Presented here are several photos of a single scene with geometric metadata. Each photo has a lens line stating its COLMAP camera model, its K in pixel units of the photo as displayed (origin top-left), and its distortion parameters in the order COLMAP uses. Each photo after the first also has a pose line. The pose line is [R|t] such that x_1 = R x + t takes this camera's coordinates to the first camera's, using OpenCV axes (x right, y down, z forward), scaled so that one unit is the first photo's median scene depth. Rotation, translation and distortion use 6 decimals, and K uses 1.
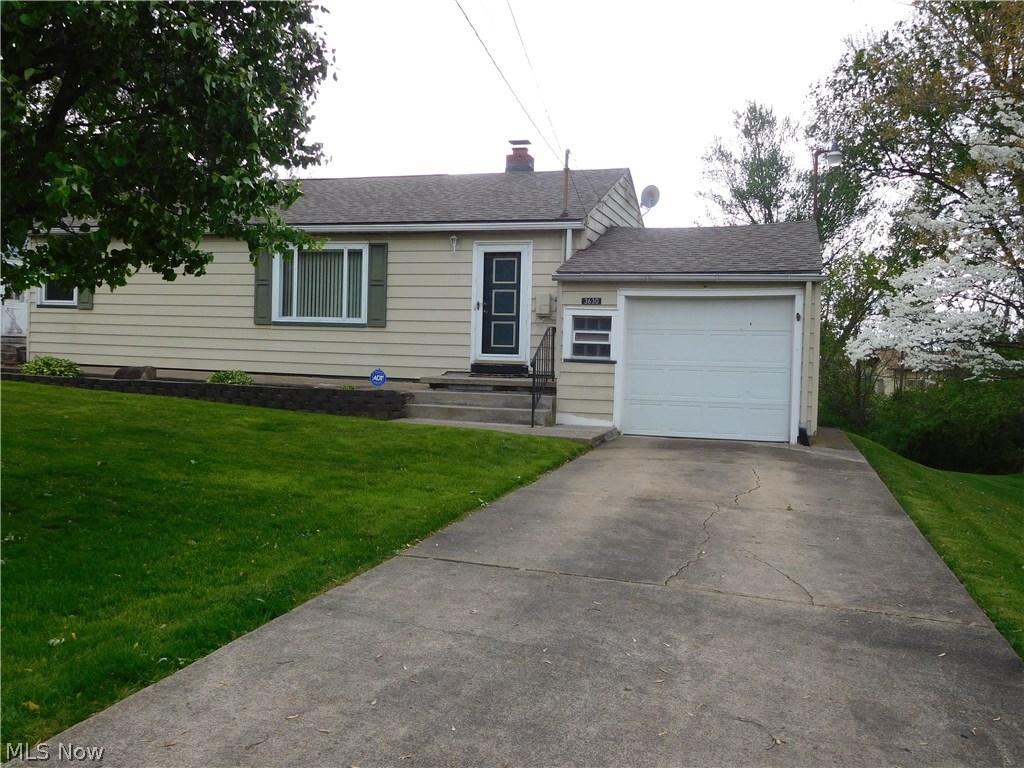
lens RADIAL K [[868.7, 0, 512.0], [0, 868.7, 384.0], [0, 0, 1]] dist [0.001710, -0.001119]
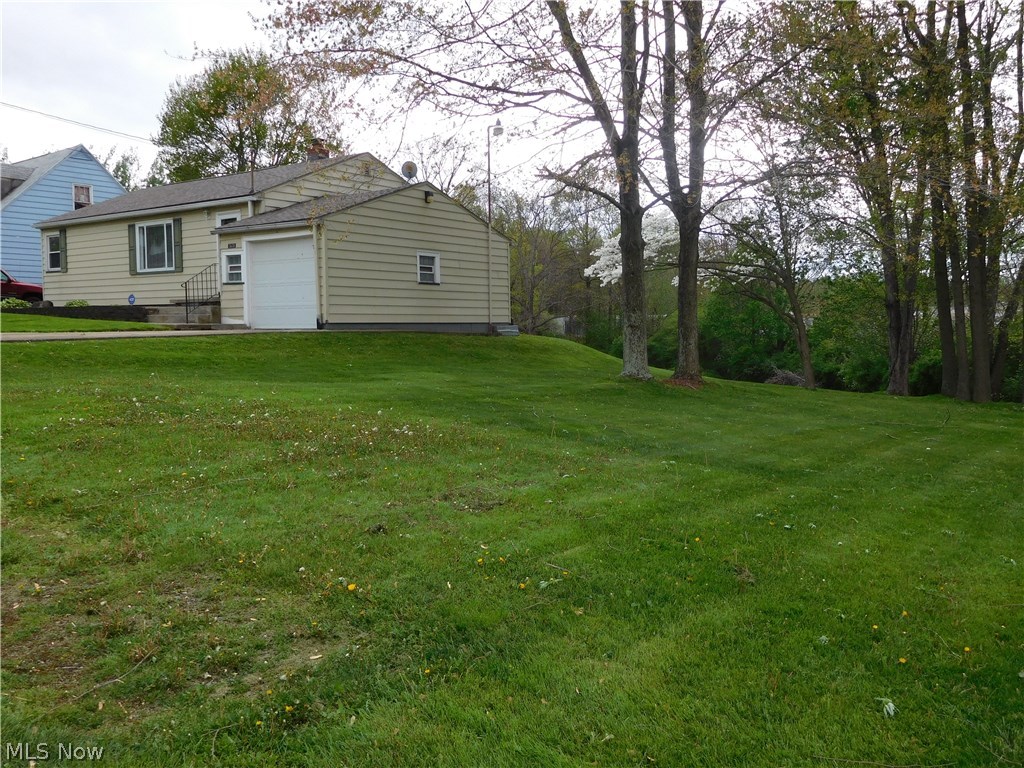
lens RADIAL K [[868.7, 0, 512.0], [0, 868.7, 384.0], [0, 0, 1]] dist [0.001710, -0.001119]
pose [[0.948105, -0.007734, -0.317862, 0.995695], [0.016233, 0.999578, 0.024098, 0.118282], [0.317541, -0.028007, 0.947831, -0.332853]]
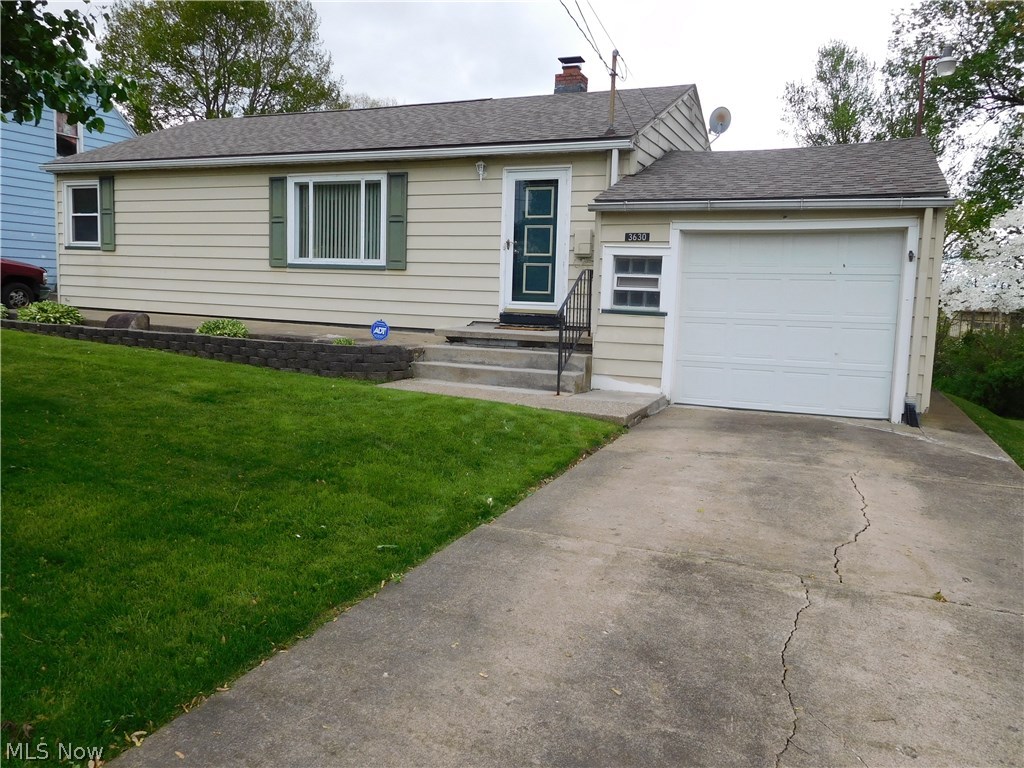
lens RADIAL K [[768.8, 0, 512.0], [0, 768.8, 384.0], [0, 0, 1]] dist [-0.005343, 0.001577]
pose [[0.994207, 0.016280, -0.106245, 0.049433], [-0.007614, 0.996647, 0.081467, -0.015744], [0.107215, -0.080186, 0.990997, 0.251189]]
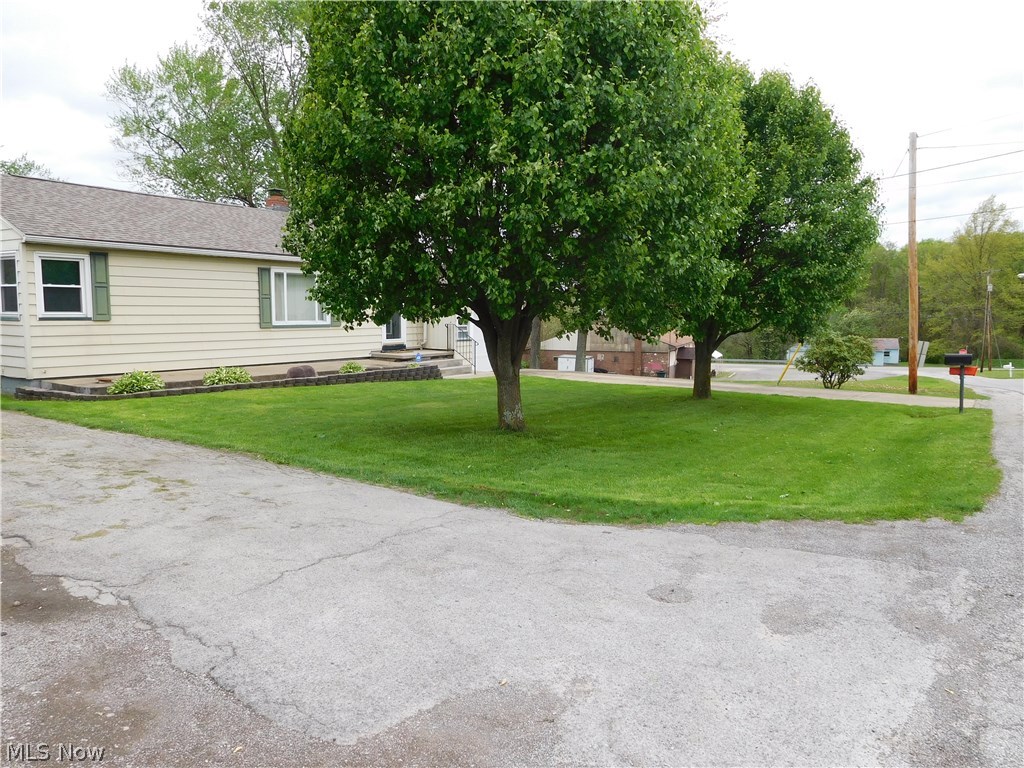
lens RADIAL K [[768.8, 0, 512.0], [0, 768.8, 384.0], [0, 0, 1]] dist [-0.005343, 0.001577]
pose [[0.279259, -0.122191, 0.952410, -1.496487], [0.044762, 0.992448, 0.114203, -0.115195], [-0.959172, 0.010740, 0.282619, 0.350459]]
